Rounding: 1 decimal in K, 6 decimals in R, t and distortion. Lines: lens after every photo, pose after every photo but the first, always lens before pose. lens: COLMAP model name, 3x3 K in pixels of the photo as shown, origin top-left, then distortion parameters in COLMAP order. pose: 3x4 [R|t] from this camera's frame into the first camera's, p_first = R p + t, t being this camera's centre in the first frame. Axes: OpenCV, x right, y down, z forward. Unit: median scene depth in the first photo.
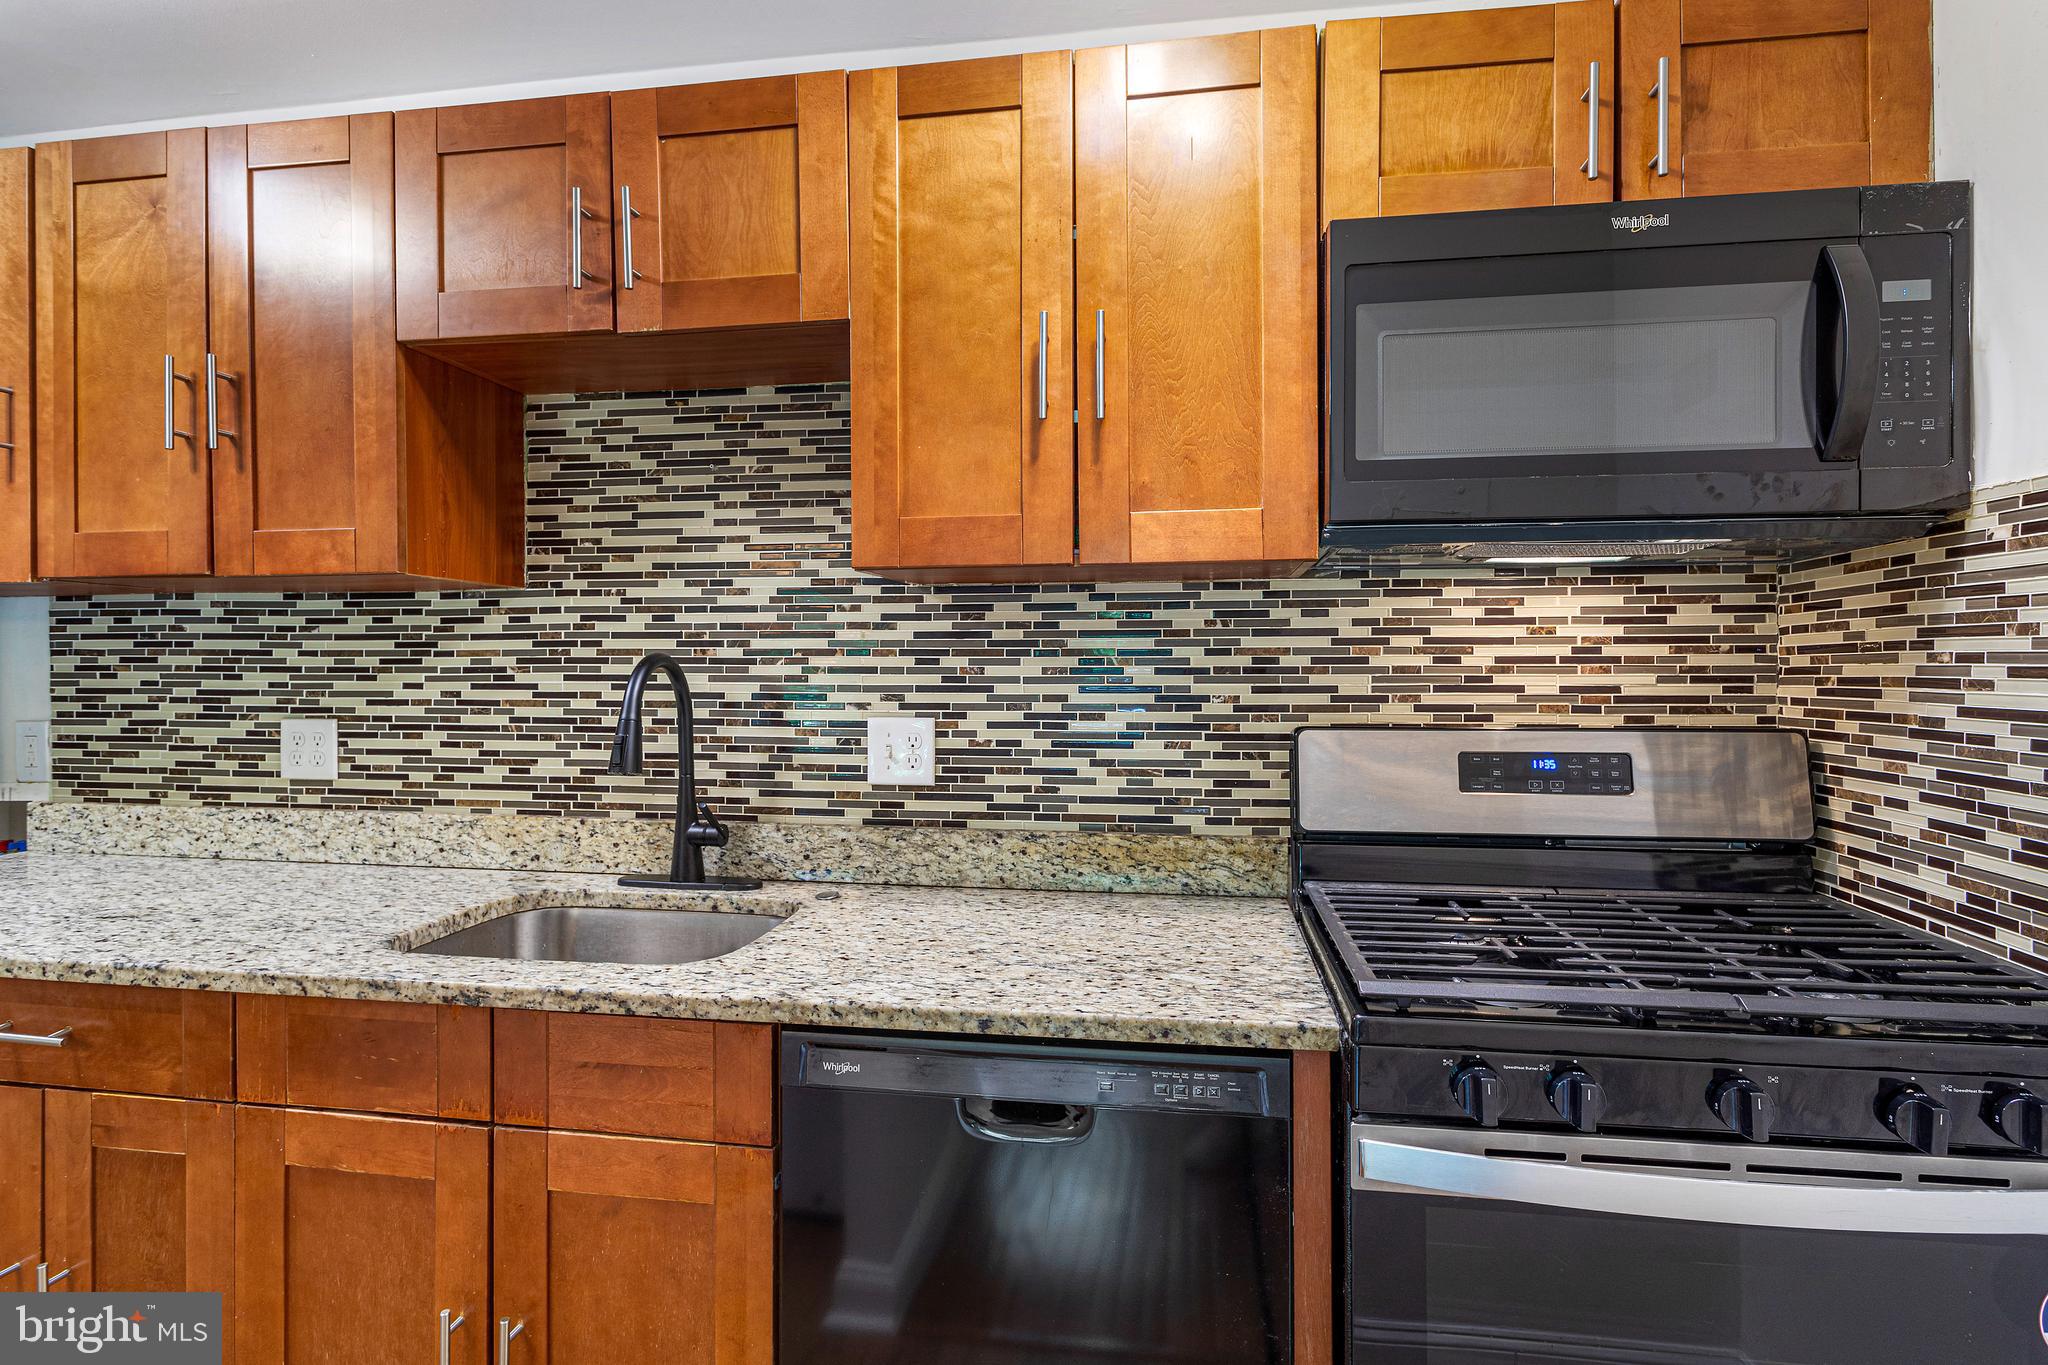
lens RADIAL K [[999.8, 0, 1048.5], [0, 999.8, 675.9], [0, 0, 1]] dist [-0.000461, 0.000746]
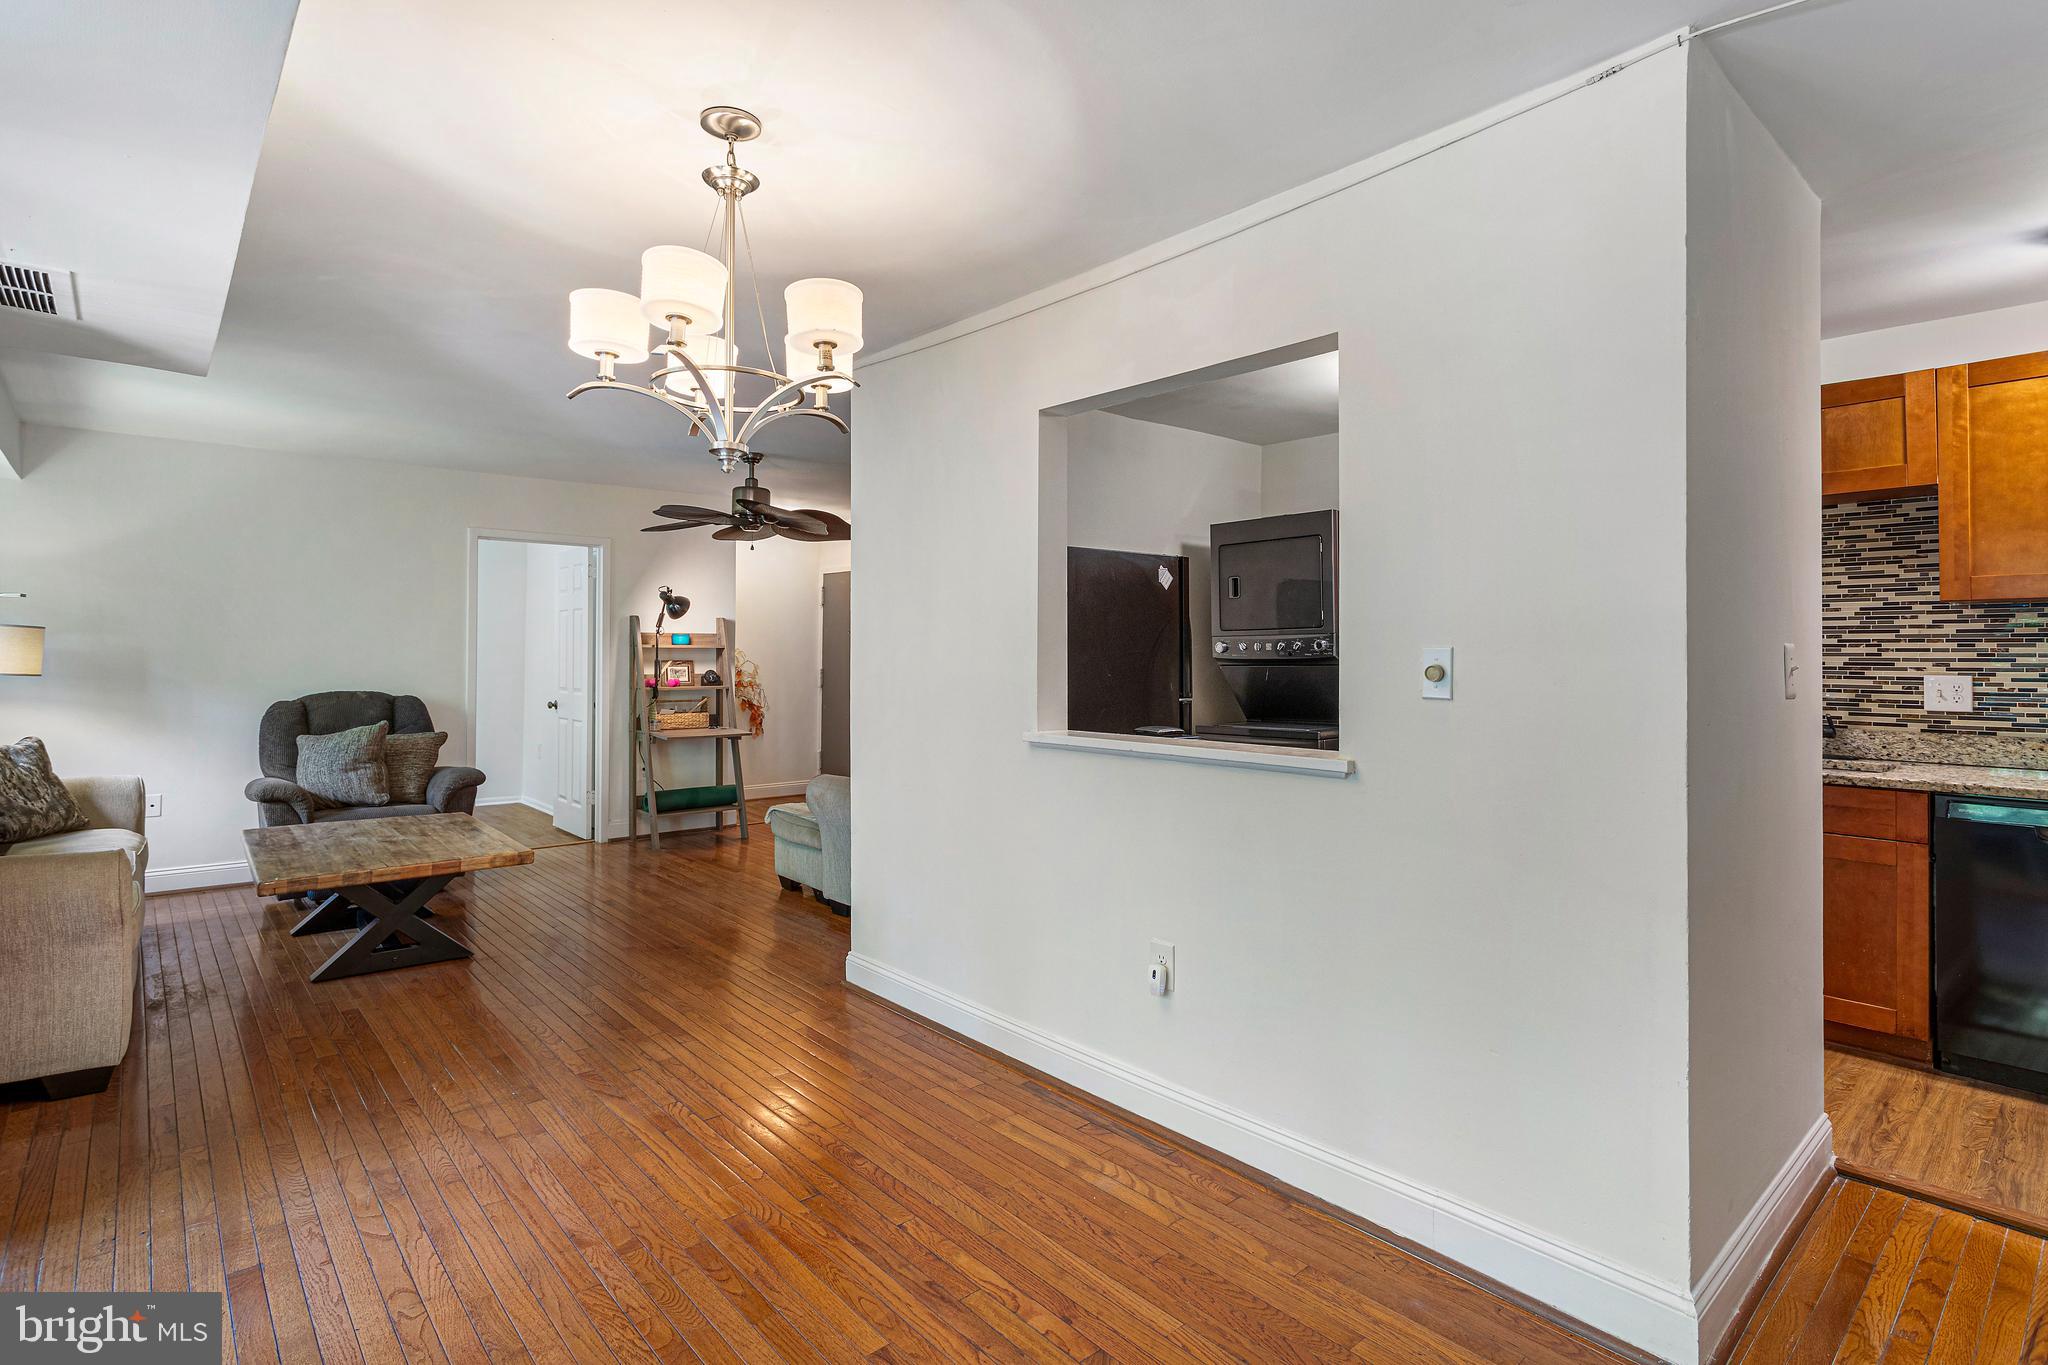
lens RADIAL K [[1026.4, 0, 1050.3], [0, 1026.4, 643.3], [0, 0, 1]] dist [-0.002820, -0.001239]
pose [[0.774711, -0.006533, -0.632281, -0.228328], [-0.005644, 0.999835, -0.017246, 0.023266], [0.632290, 0.016930, 0.774547, -1.483932]]
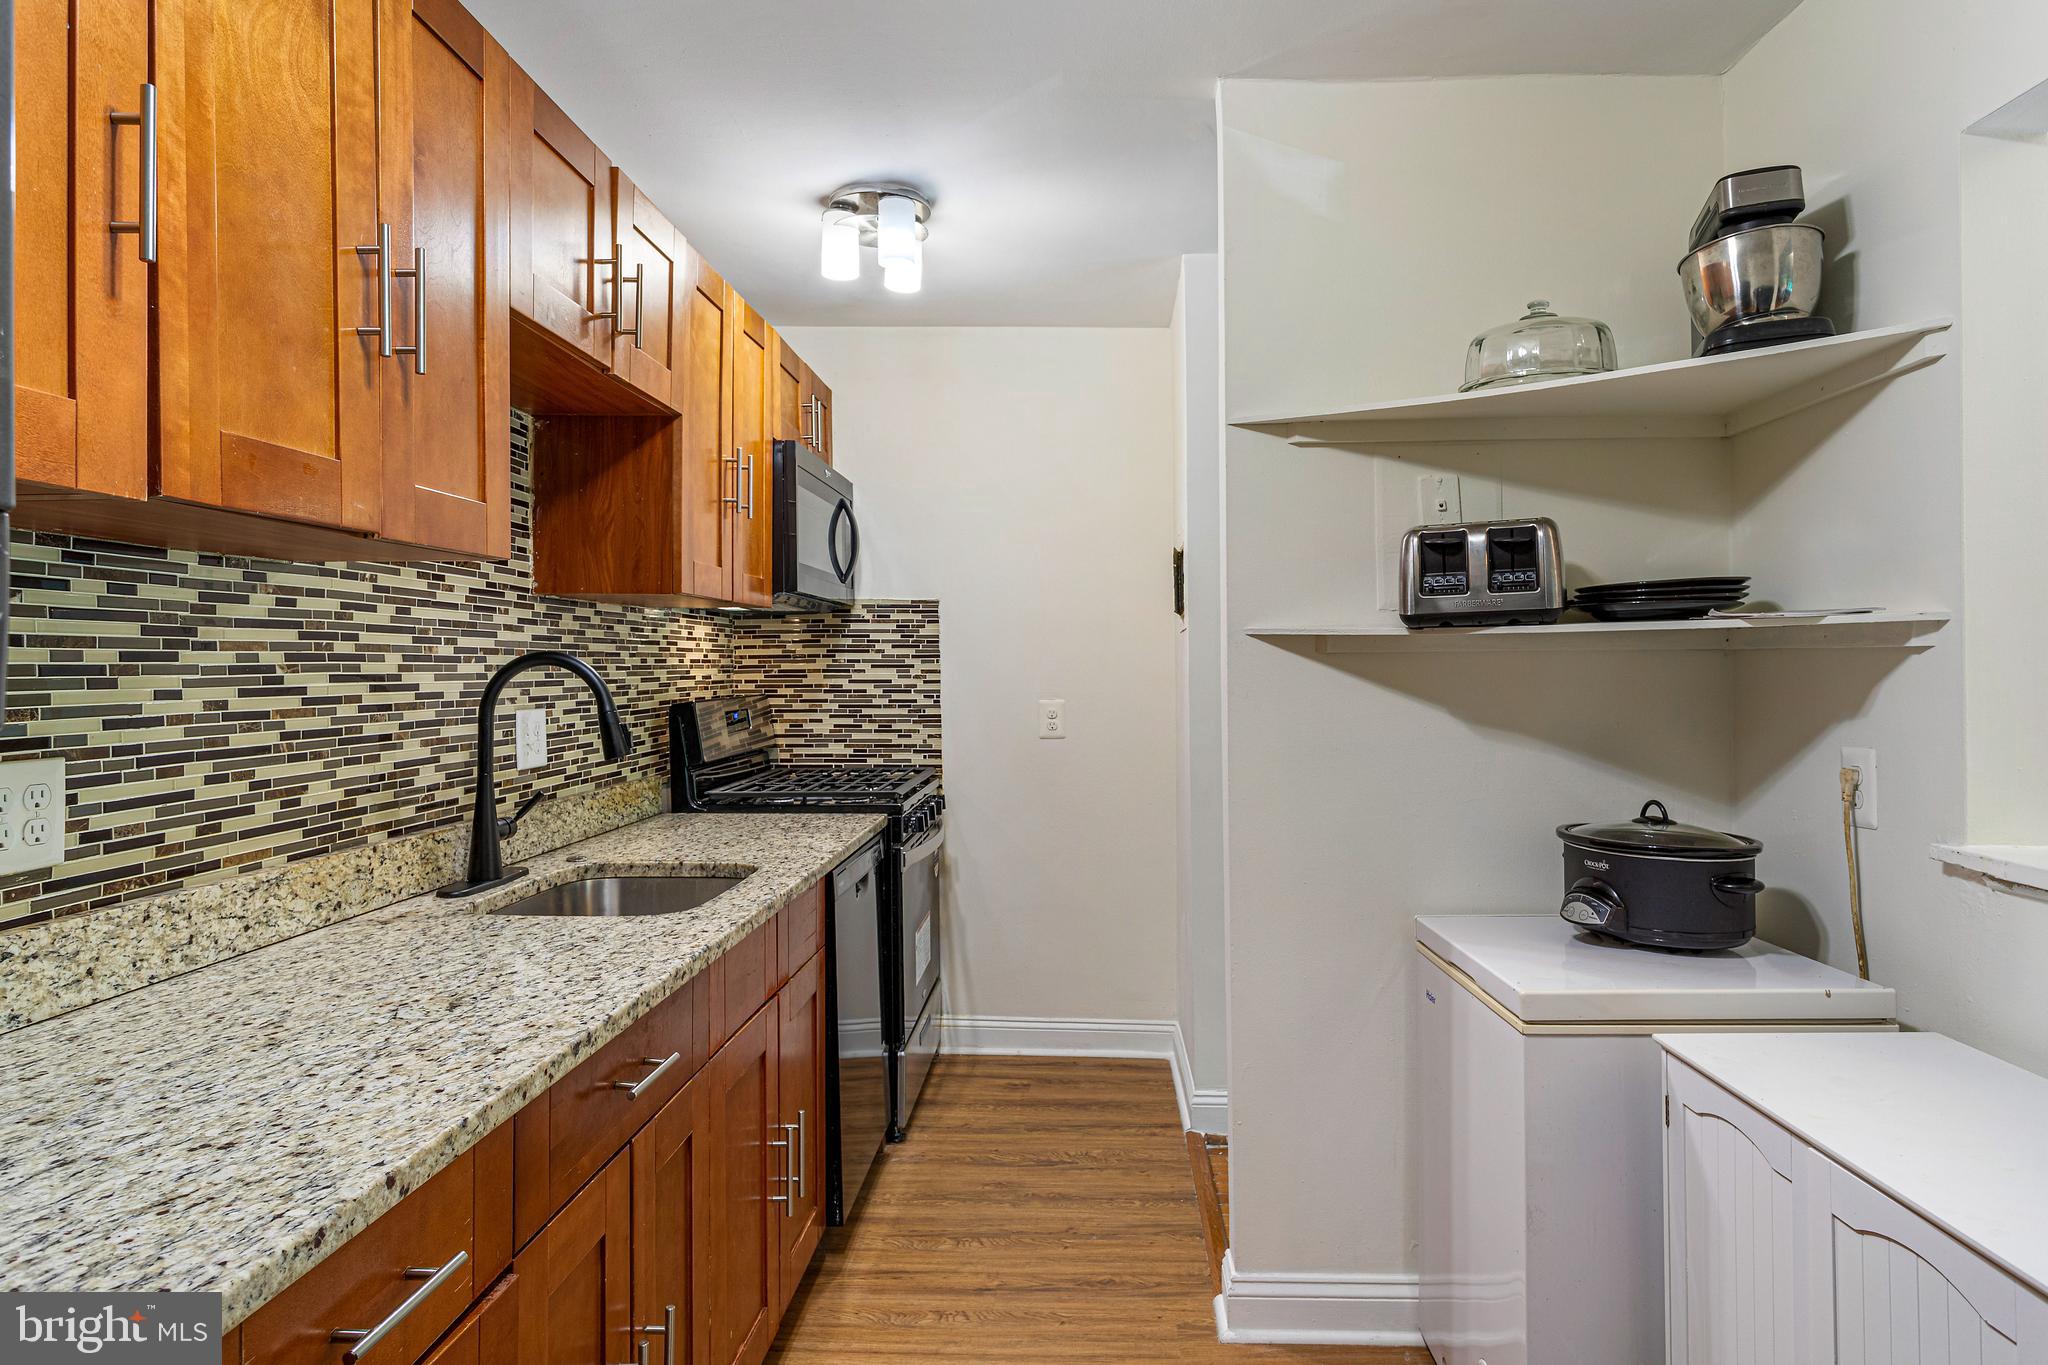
lens RADIAL K [[1193.9, 0, 1067.1], [0, 1193.9, 661.6], [0, 0, 1]] dist [0.006985, 0.004445]
pose [[-0.122336, 0.003276, 0.992483, -1.524045], [0.013086, 0.999913, -0.001688, -0.002610], [-0.992403, 0.012781, -0.122368, 0.538181]]
